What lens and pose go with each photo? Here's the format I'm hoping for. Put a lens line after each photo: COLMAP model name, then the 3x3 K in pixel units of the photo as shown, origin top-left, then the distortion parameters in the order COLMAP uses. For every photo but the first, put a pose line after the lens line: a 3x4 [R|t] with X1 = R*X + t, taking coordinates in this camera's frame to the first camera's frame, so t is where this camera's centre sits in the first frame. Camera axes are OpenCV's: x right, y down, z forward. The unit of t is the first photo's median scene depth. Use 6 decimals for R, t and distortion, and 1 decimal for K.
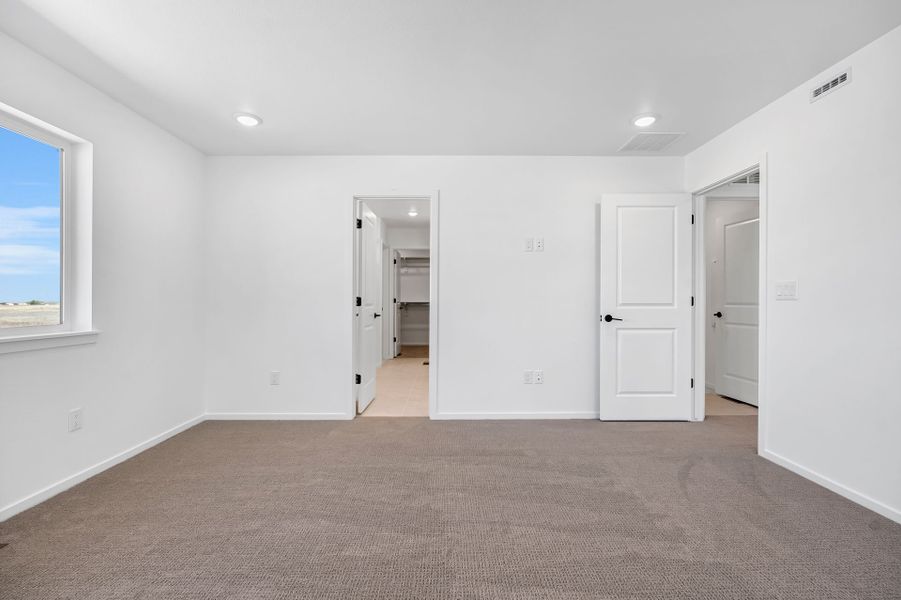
lens RADIAL K [[406.5, 0, 445.8], [0, 406.5, 297.7], [0, 0, 1]] dist [-0.003183, 0.000201]
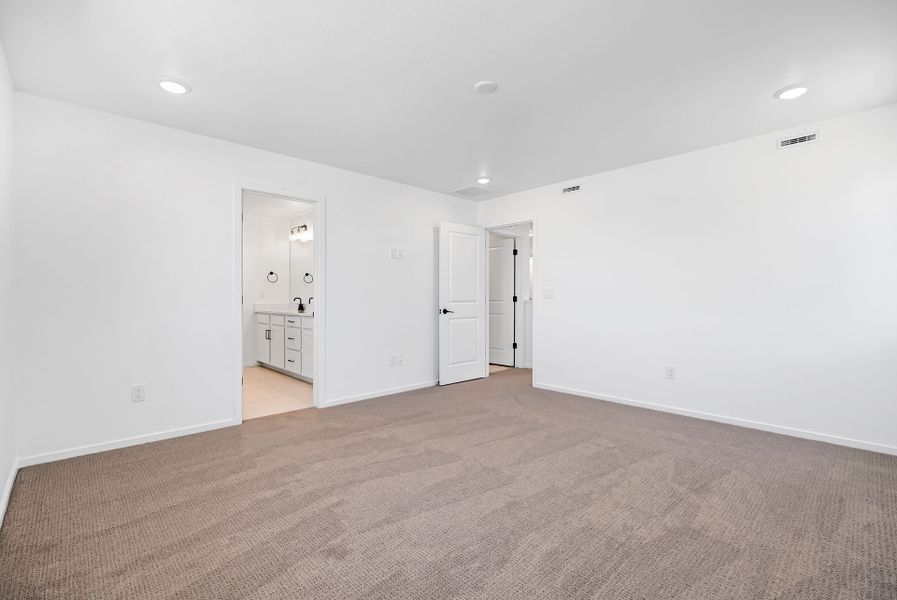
lens RADIAL K [[404.7, 0, 443.8], [0, 404.7, 297.7], [0, 0, 1]] dist [-0.003183, 0.000201]
pose [[0.732162, 0.001855, 0.681128, -0.579925], [-0.005794, 0.999977, 0.003505, -0.000635], [-0.681106, -0.006512, 0.732156, -0.011737]]
